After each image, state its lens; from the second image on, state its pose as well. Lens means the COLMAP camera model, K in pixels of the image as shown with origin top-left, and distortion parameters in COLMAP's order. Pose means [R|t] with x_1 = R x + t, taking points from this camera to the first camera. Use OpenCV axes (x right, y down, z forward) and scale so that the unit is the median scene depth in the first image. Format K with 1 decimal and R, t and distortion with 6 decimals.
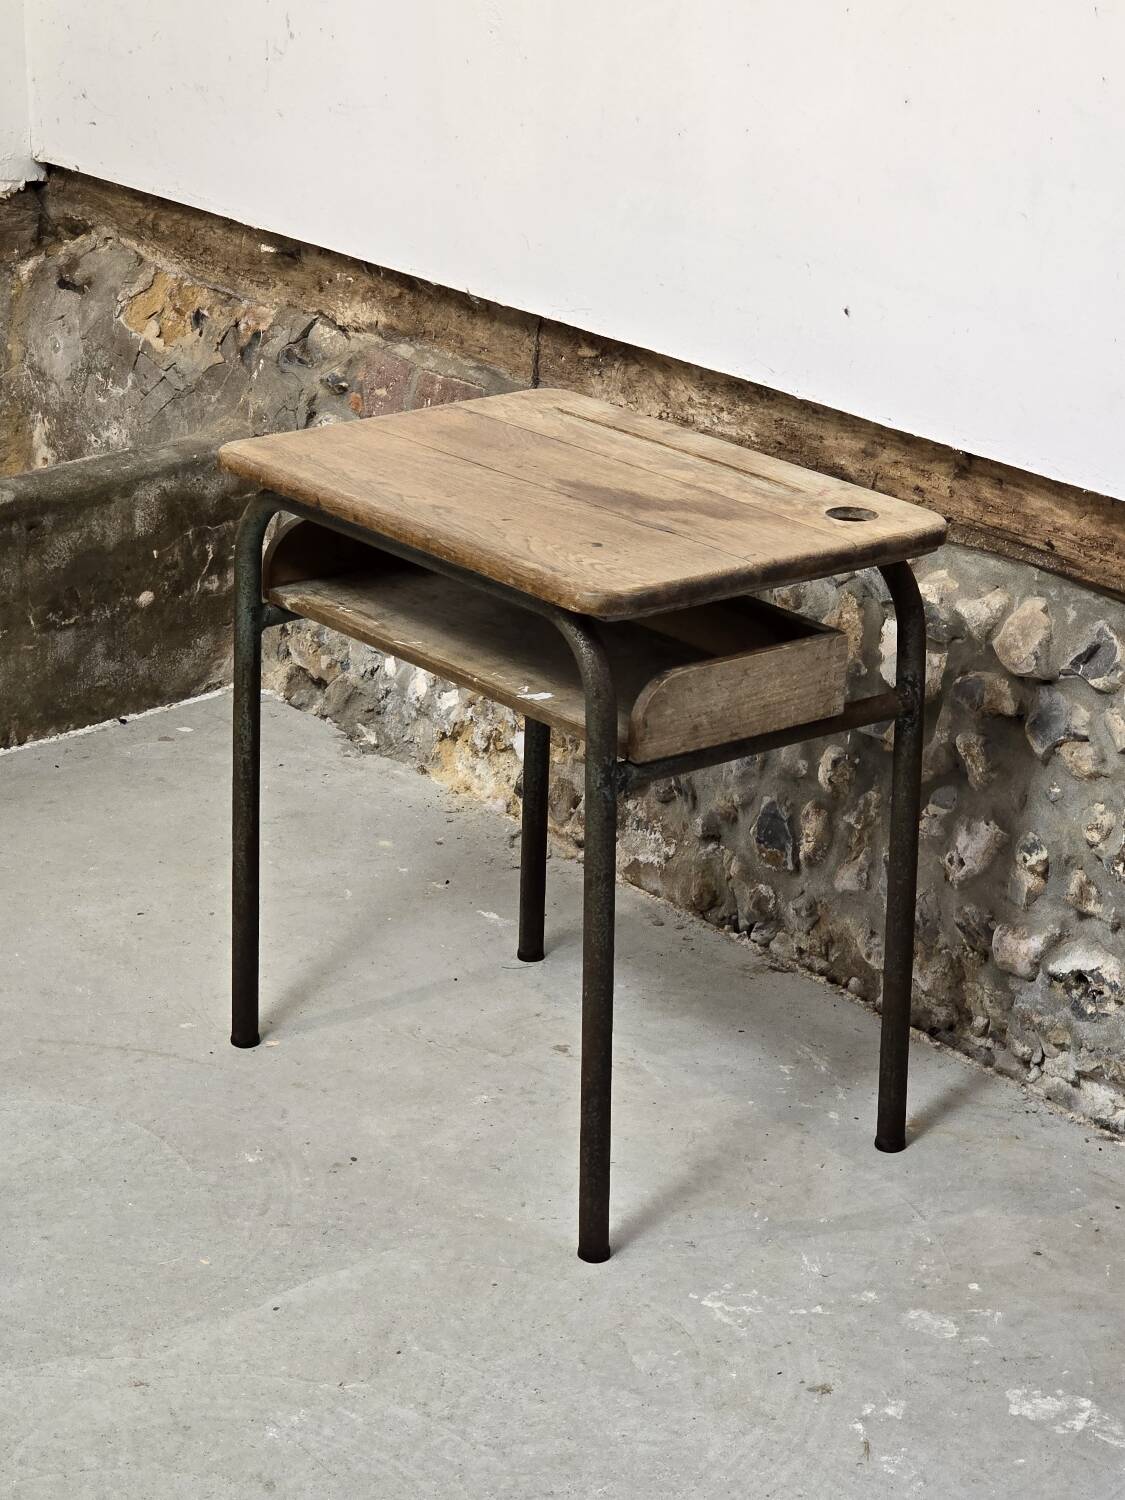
lens RADIAL K [[3451.4, 0, 599.4], [0, 3451.4, 695.7], [0, 0, 1]] dist [-0.433727, 5.928852]
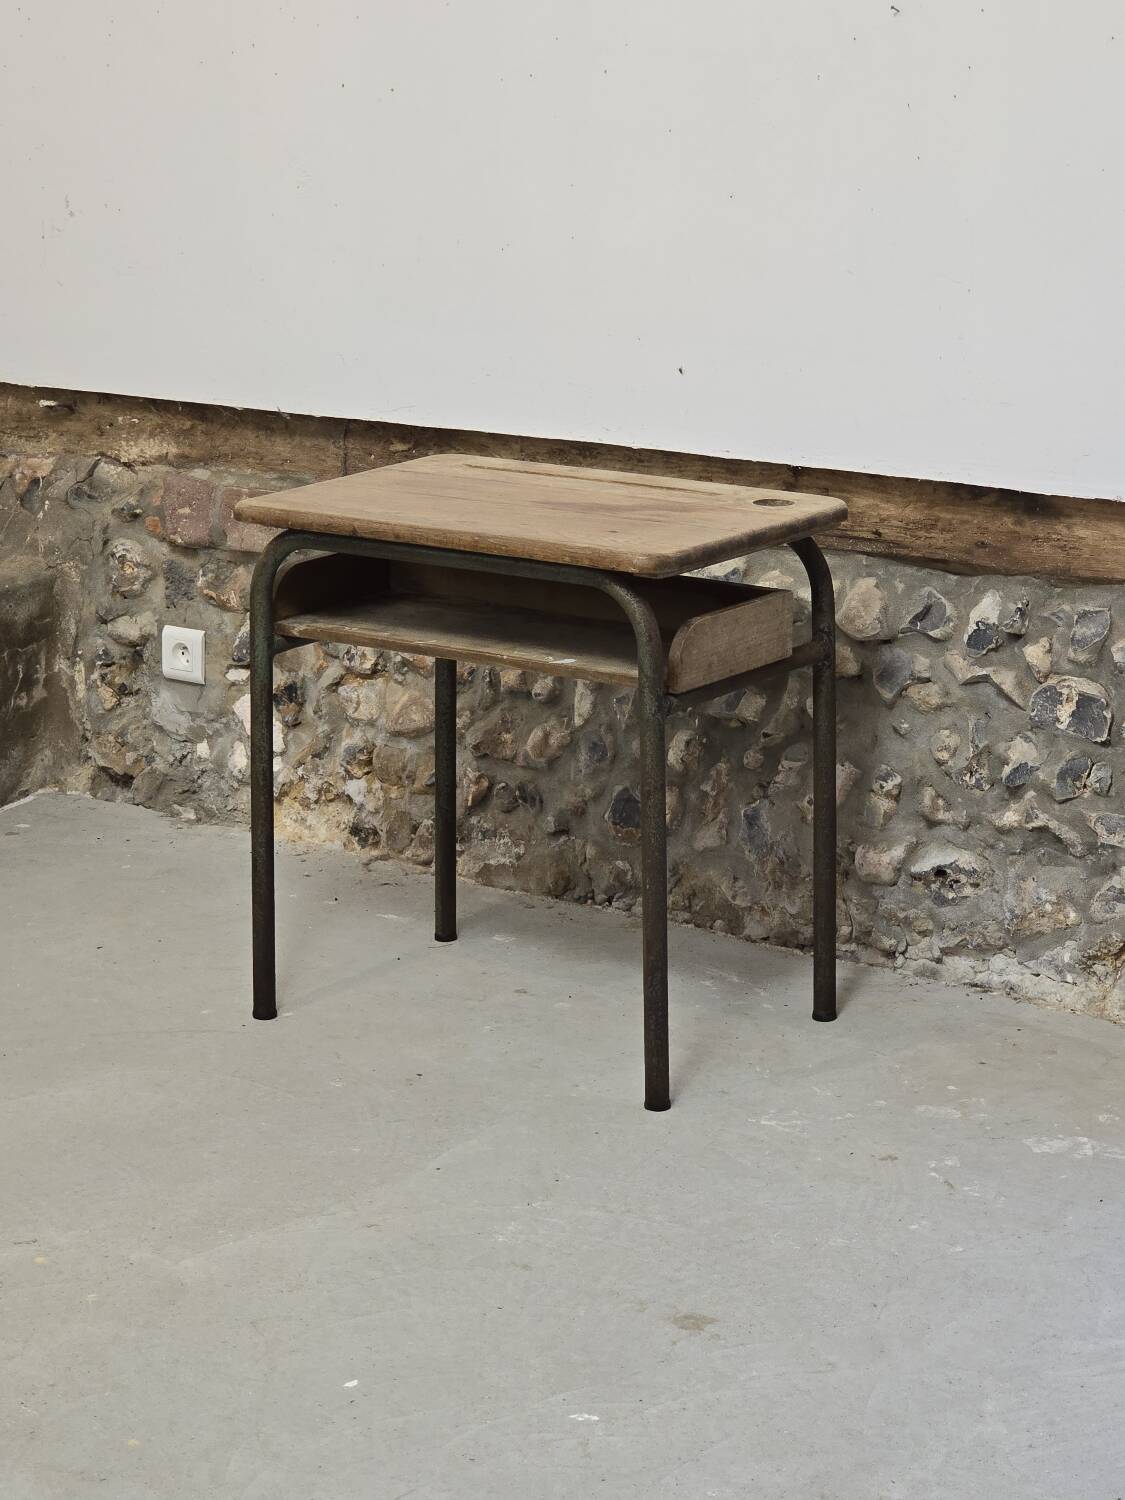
lens RADIAL K [[3471.7, 0, 592.2], [0, 3471.7, 745.4], [0, 0, 1]] dist [-1.165006, 24.868855]
pose [[0.957125, -0.098052, 0.272575, -0.295040], [0.119091, 0.990964, -0.061702, 0.090775], [-0.264062, 0.091518, 0.960154, -0.167256]]
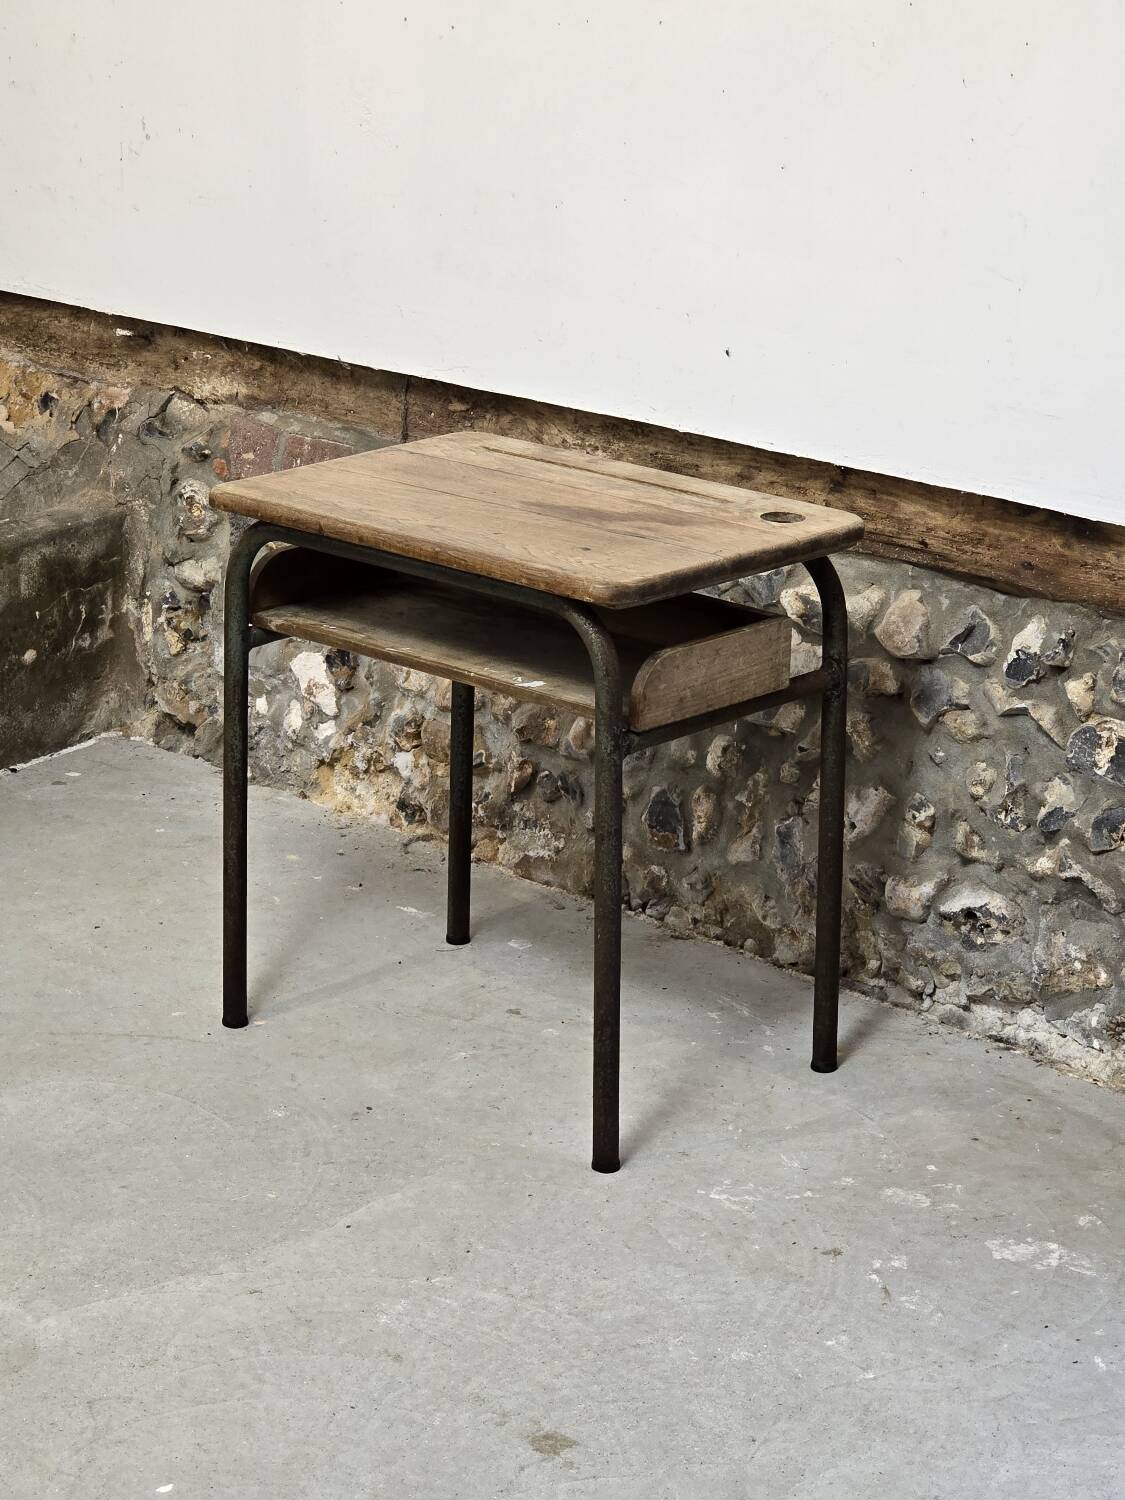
lens RADIAL K [[3467.6, 0, 555.3], [0, 3467.6, 769.6], [0, 0, 1]] dist [-0.936153, 18.101633]
pose [[0.988545, -0.055368, 0.140402, -0.146044], [0.057466, 0.998288, -0.010930, 0.034867], [-0.139557, 0.018873, 0.990034, -0.121800]]
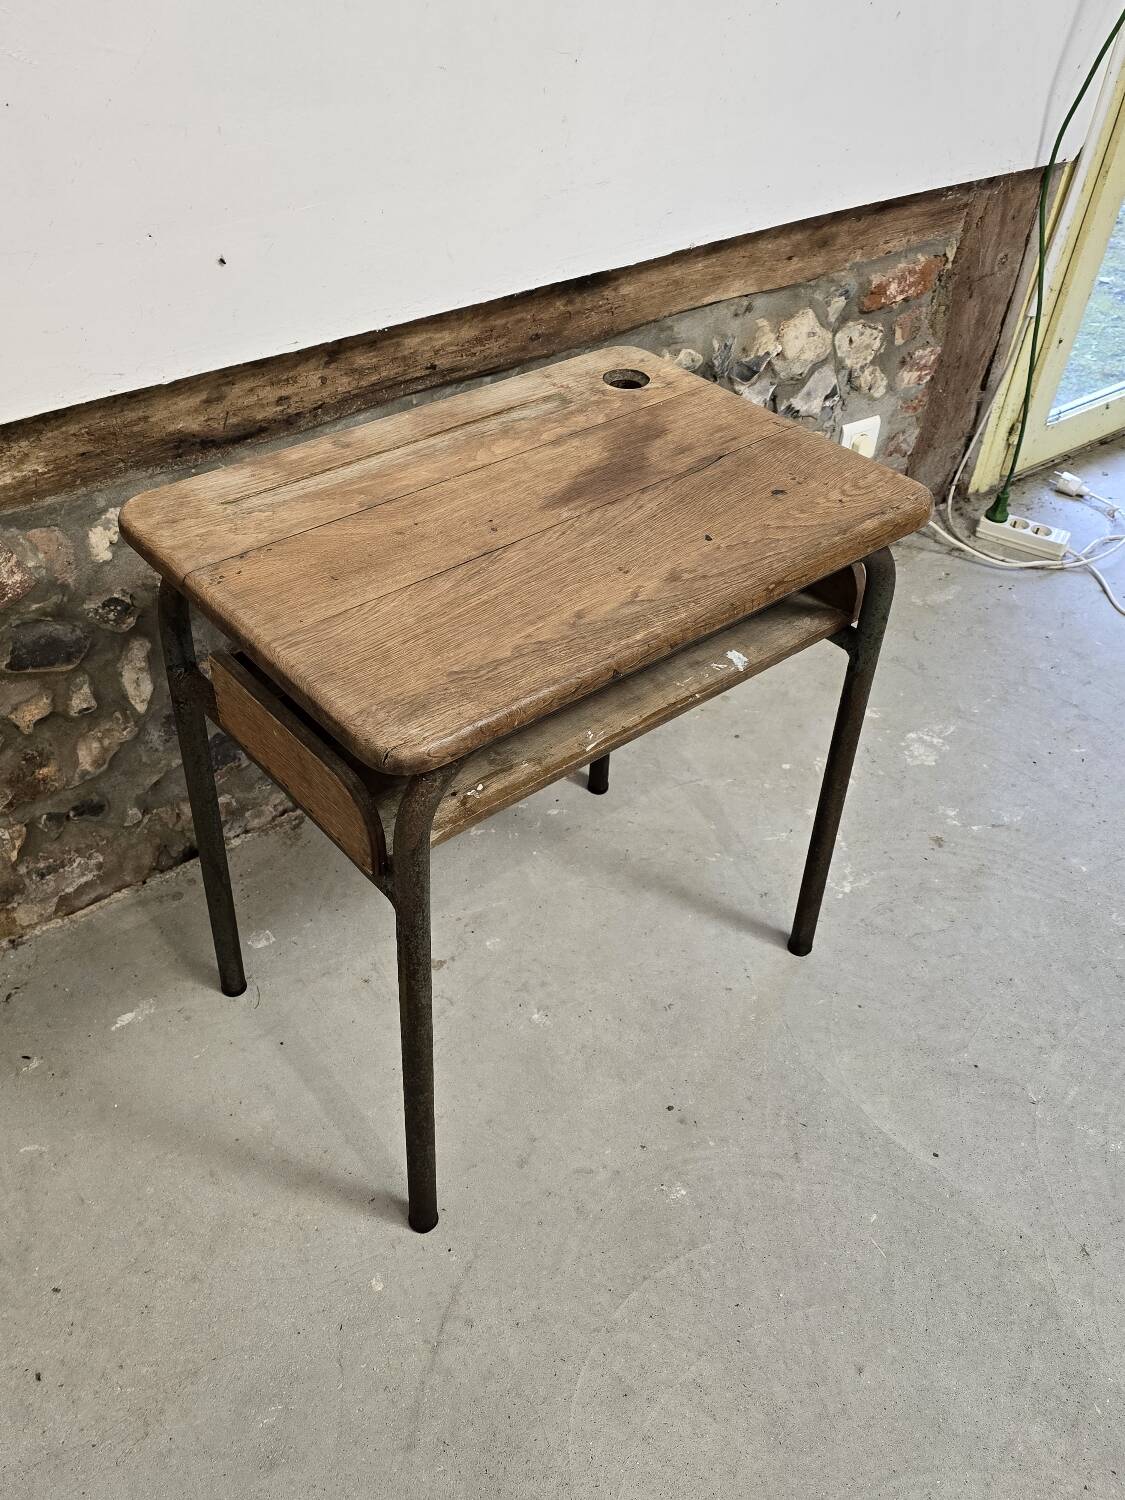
lens RADIAL K [[1241.6, 0, 548.5], [0, 1241.6, 752.3], [0, 0, 1]] dist [0.057840, -0.077059]
pose [[-0.012243, -0.669661, 0.742566, -0.266617], [0.296251, 0.706851, 0.642337, -0.201565], [-0.955032, 0.227851, 0.189734, 0.829325]]
